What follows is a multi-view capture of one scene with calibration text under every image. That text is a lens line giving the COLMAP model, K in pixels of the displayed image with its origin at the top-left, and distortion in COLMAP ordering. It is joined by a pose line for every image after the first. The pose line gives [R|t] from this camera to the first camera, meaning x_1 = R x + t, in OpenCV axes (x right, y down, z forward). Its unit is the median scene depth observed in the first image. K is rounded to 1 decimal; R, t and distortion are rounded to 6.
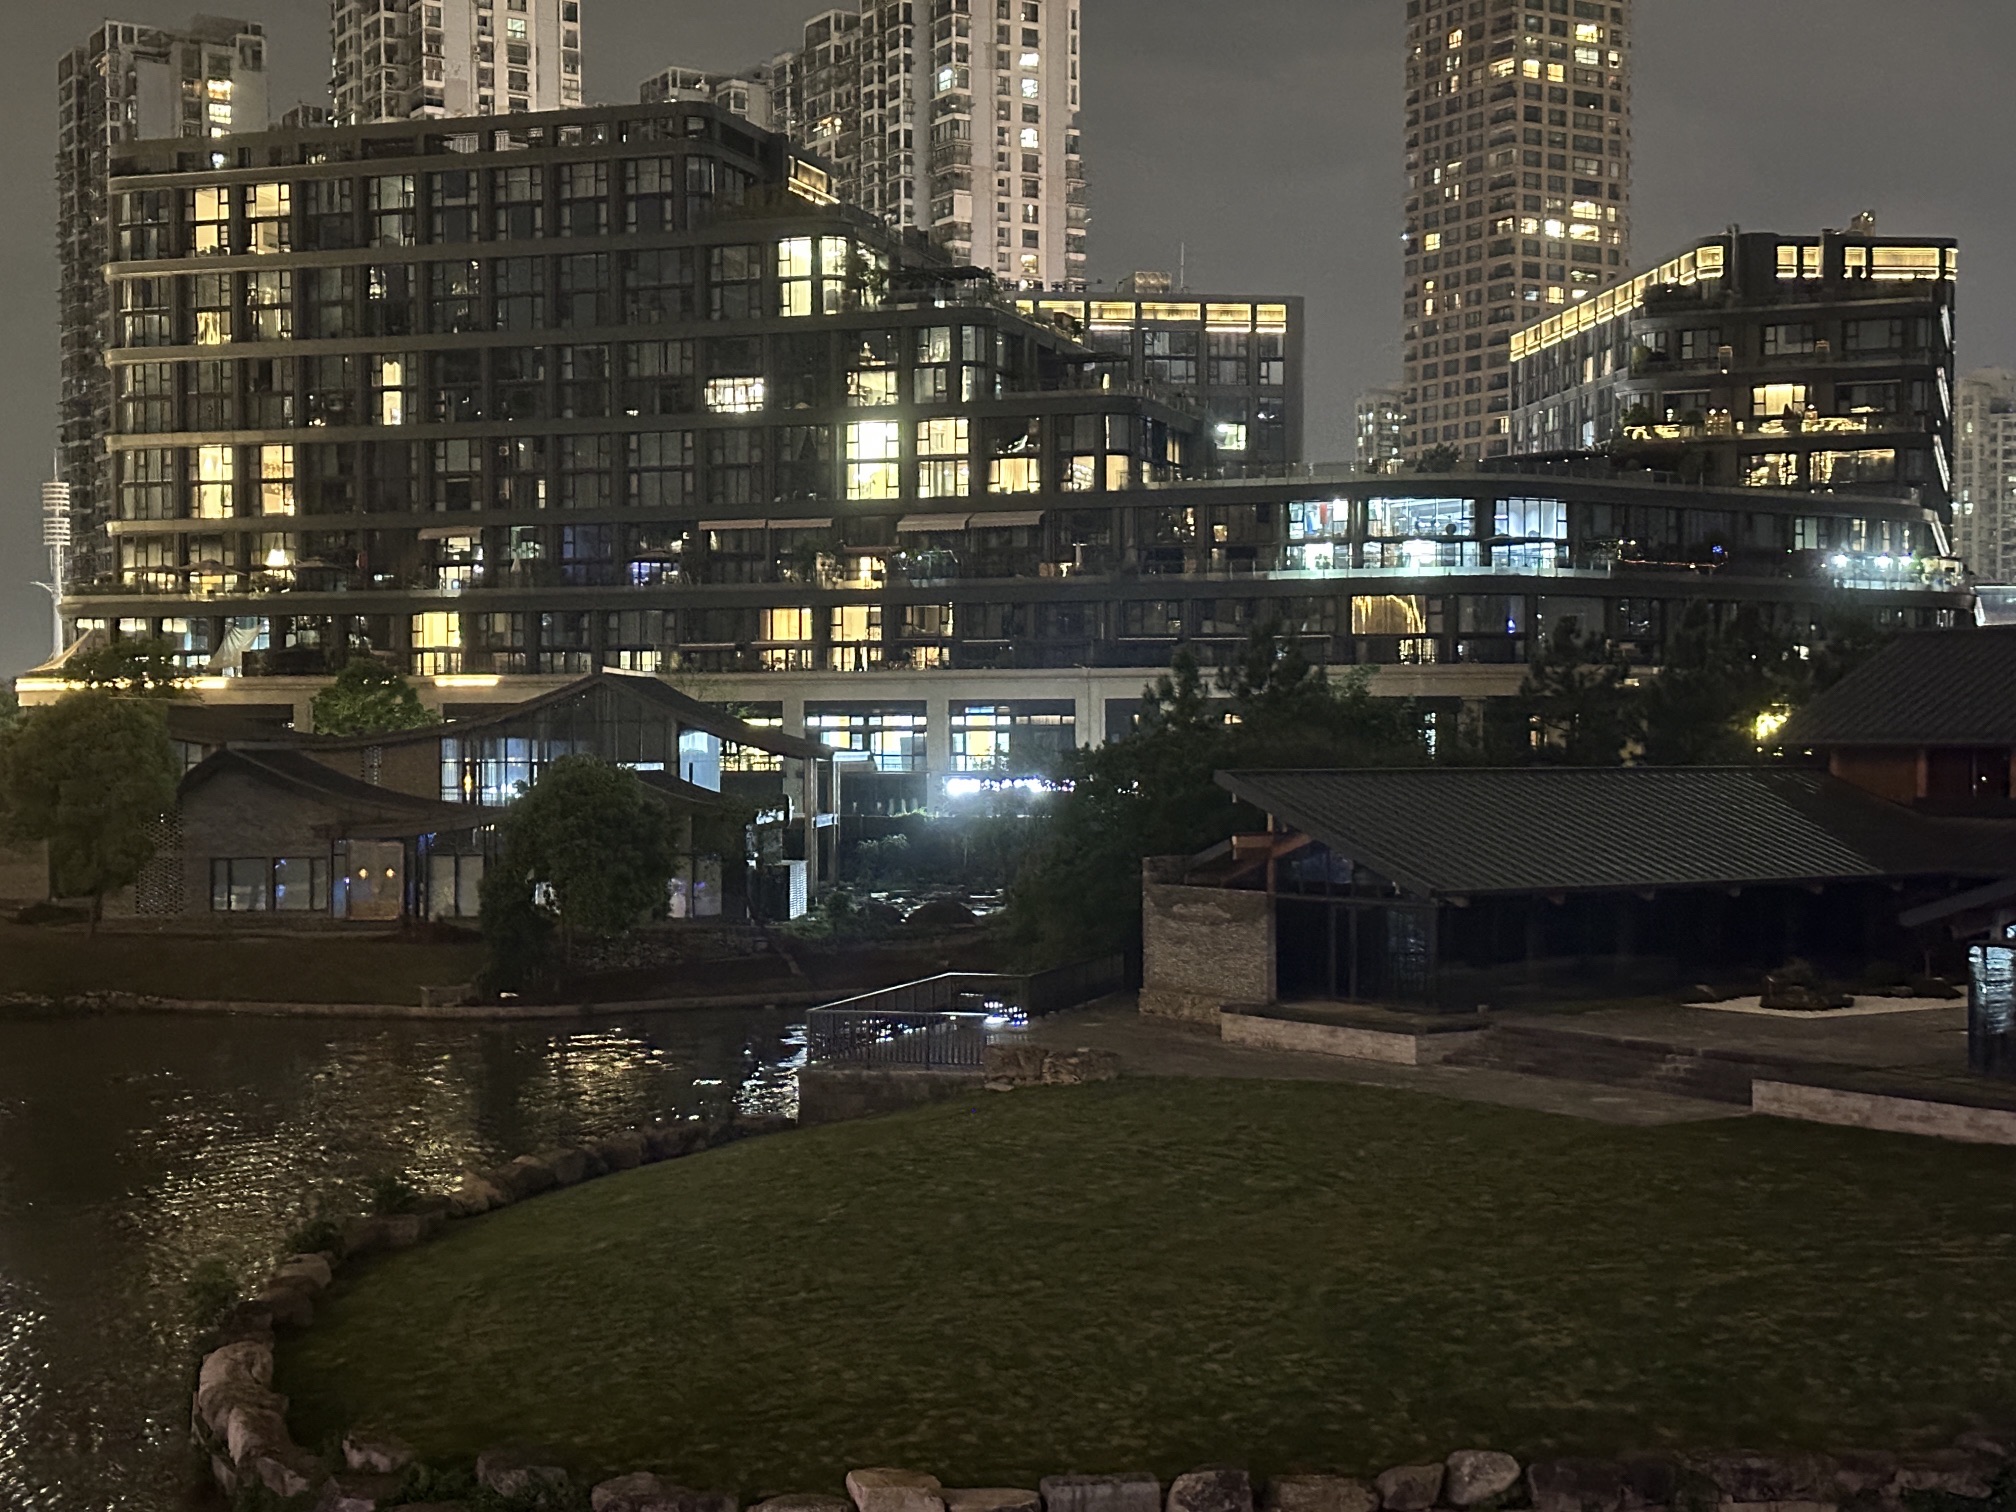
lens RADIAL K [[3075.9, 0, 1008.0], [0, 3075.9, 756.0], [0, 0, 1]] dist [0.211191, -0.439462]
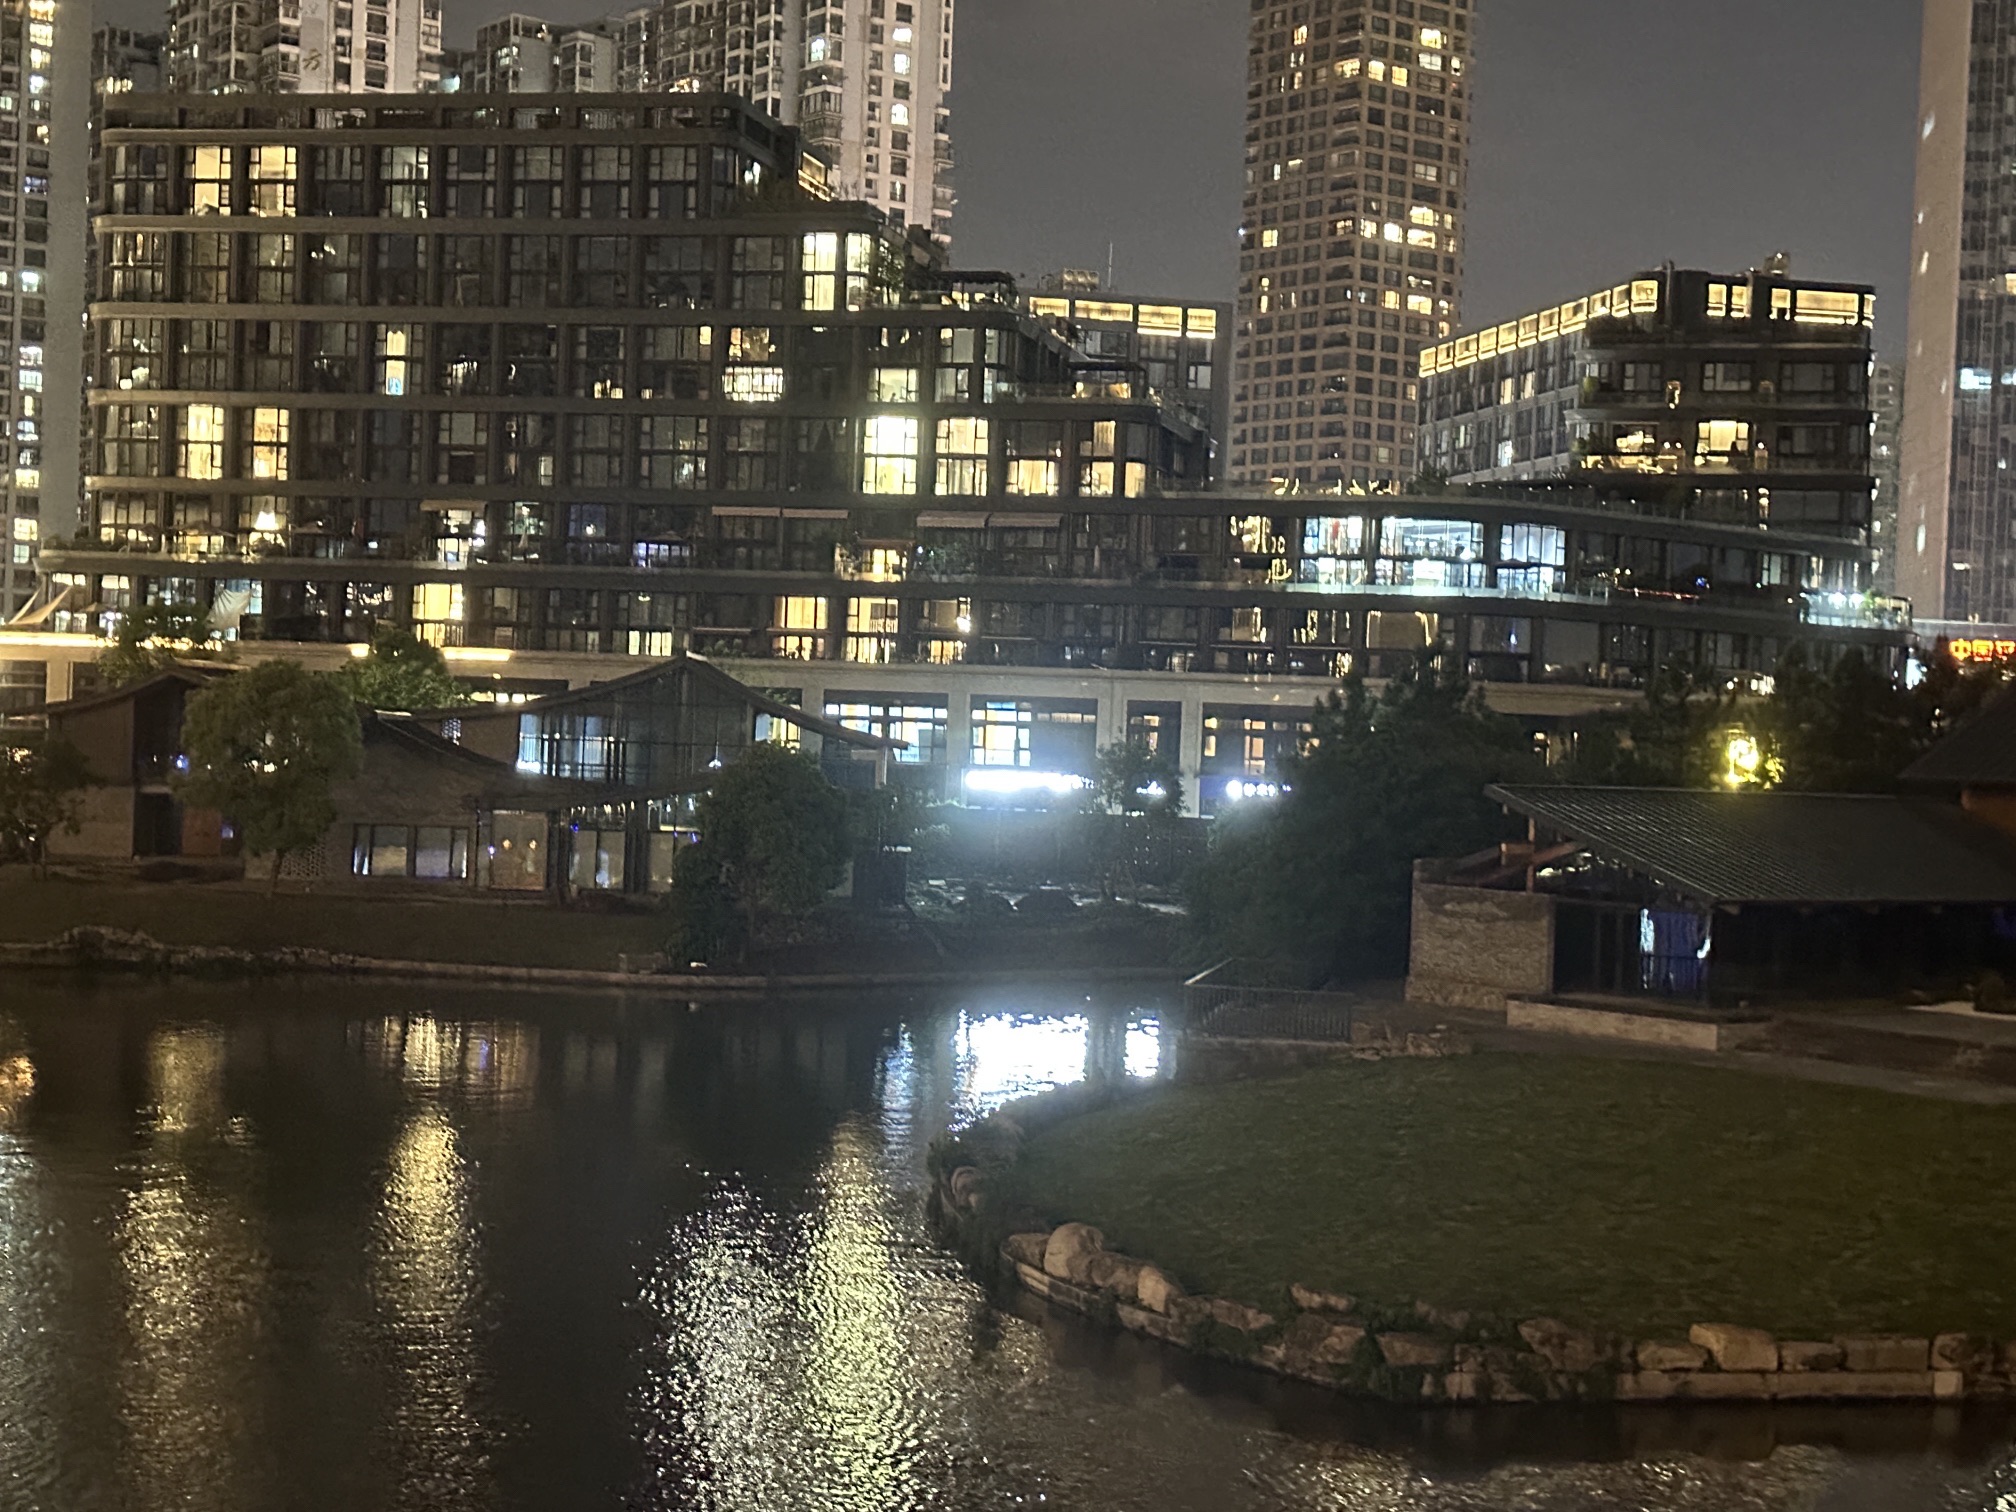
lens RADIAL K [[3279.4, 0, 1008.0], [0, 3279.4, 756.0], [0, 0, 1]] dist [0.168267, -0.176343]
pose [[0.993899, 0.039691, 0.102901, -0.107319], [-0.040140, 0.999191, 0.002296, -0.000606], [-0.102727, -0.006412, 0.994689, -0.080290]]
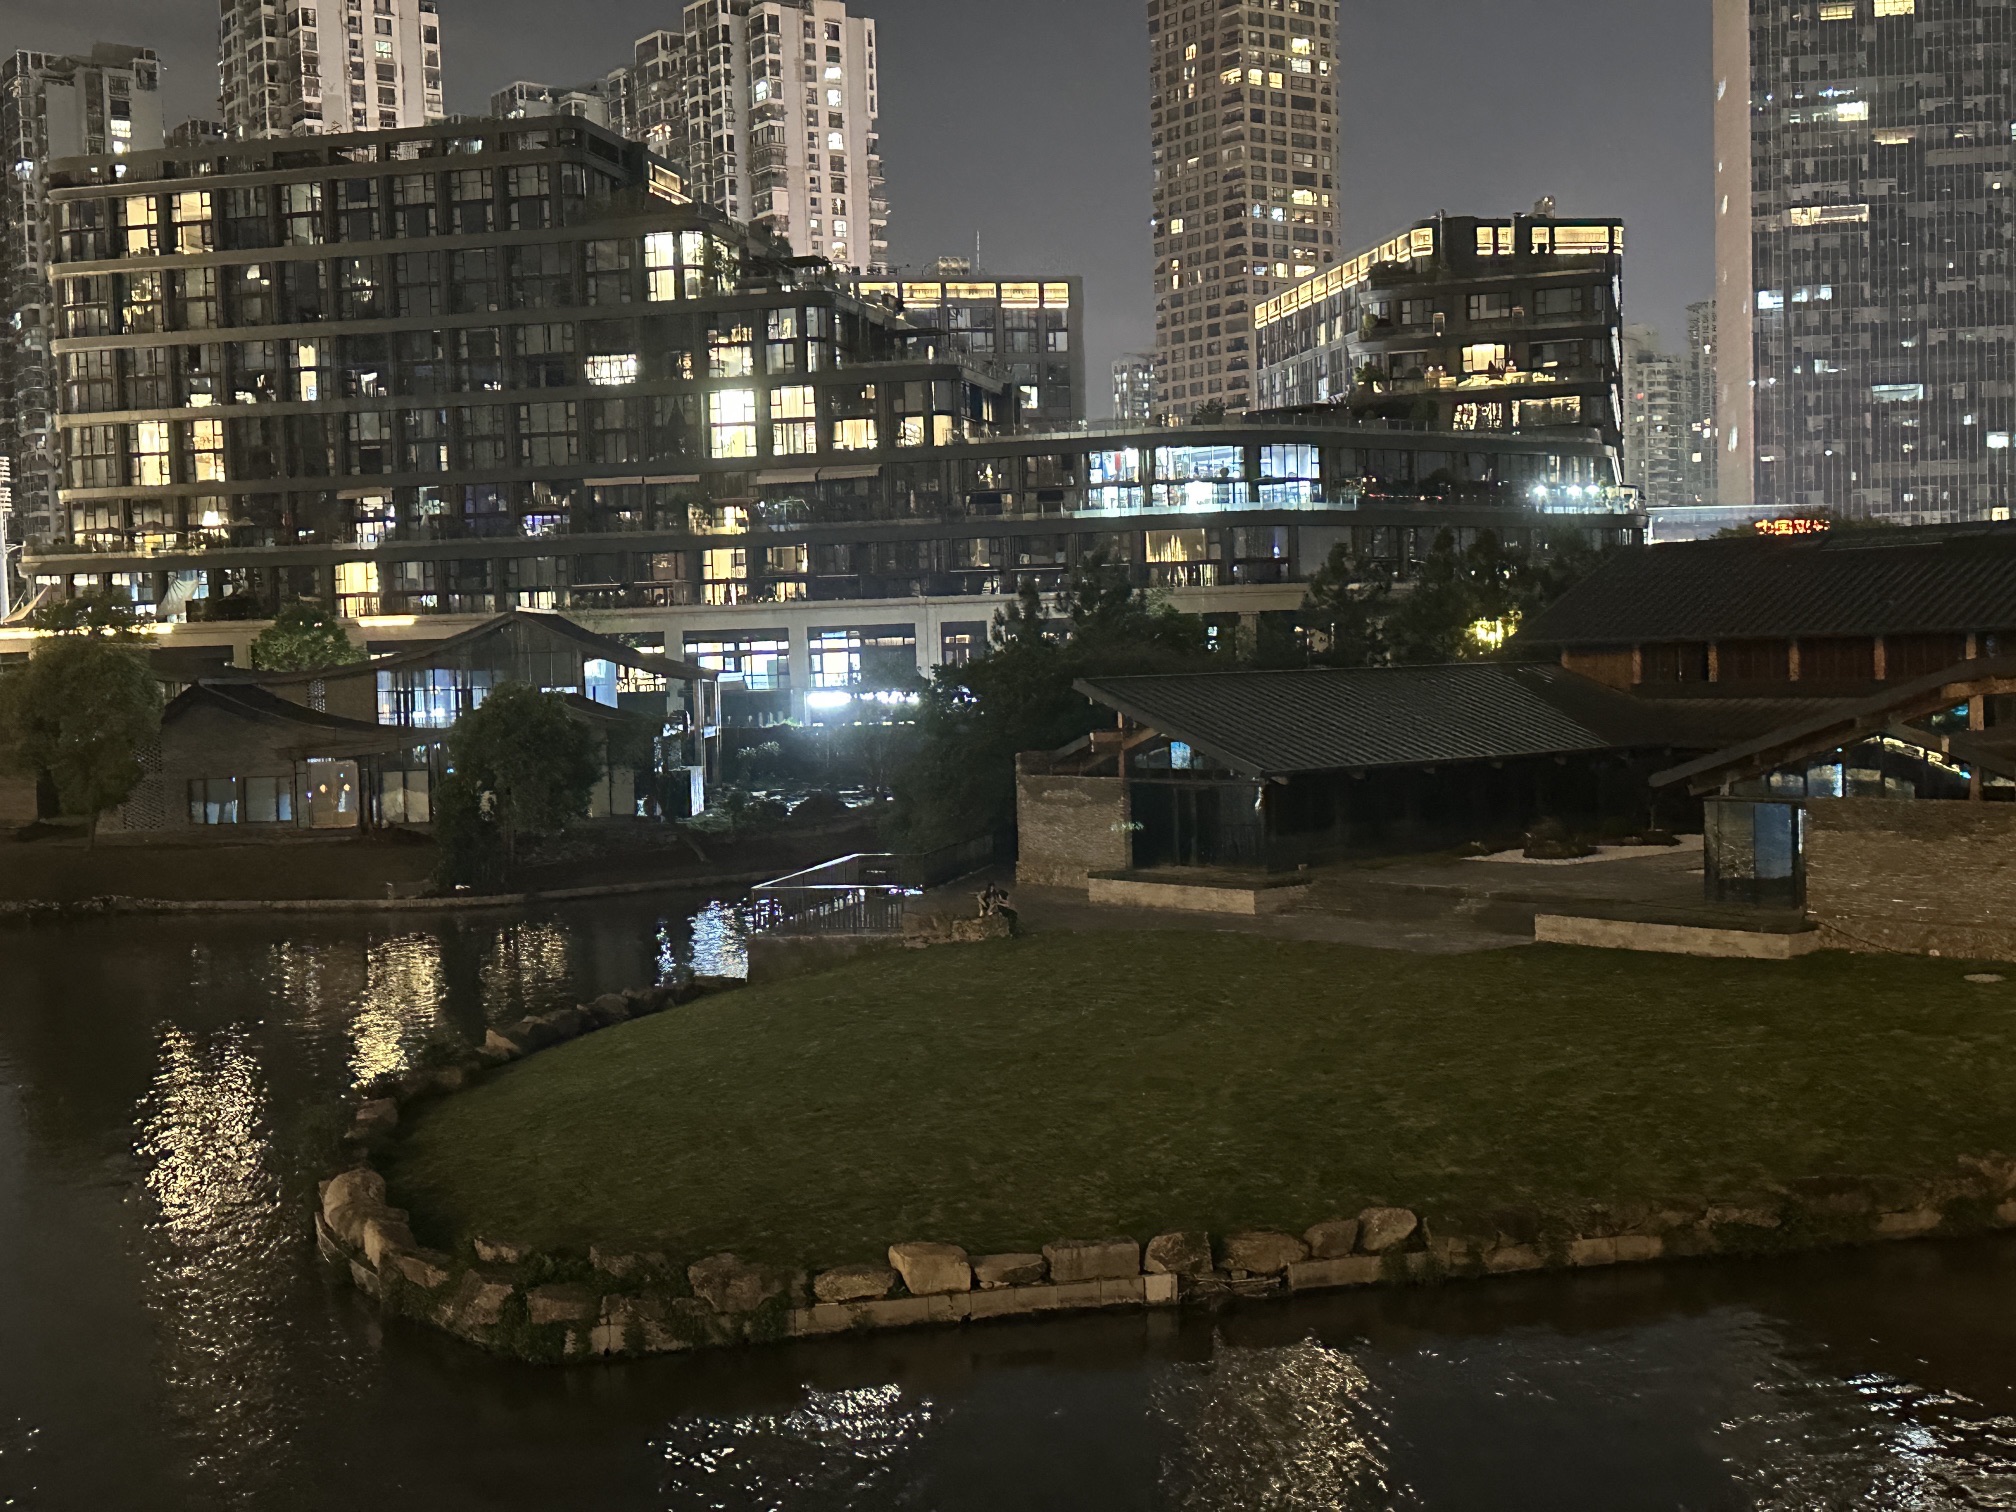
lens RADIAL K [[2628.4, 0, 1008.0], [0, 2628.4, 756.0], [0, 0, 1]] dist [0.230101, -0.589220]
pose [[0.996808, -0.031350, 0.073417, -0.016493], [0.028973, 0.999028, 0.033230, -0.000055], [-0.074387, -0.030997, 0.996748, -0.012399]]
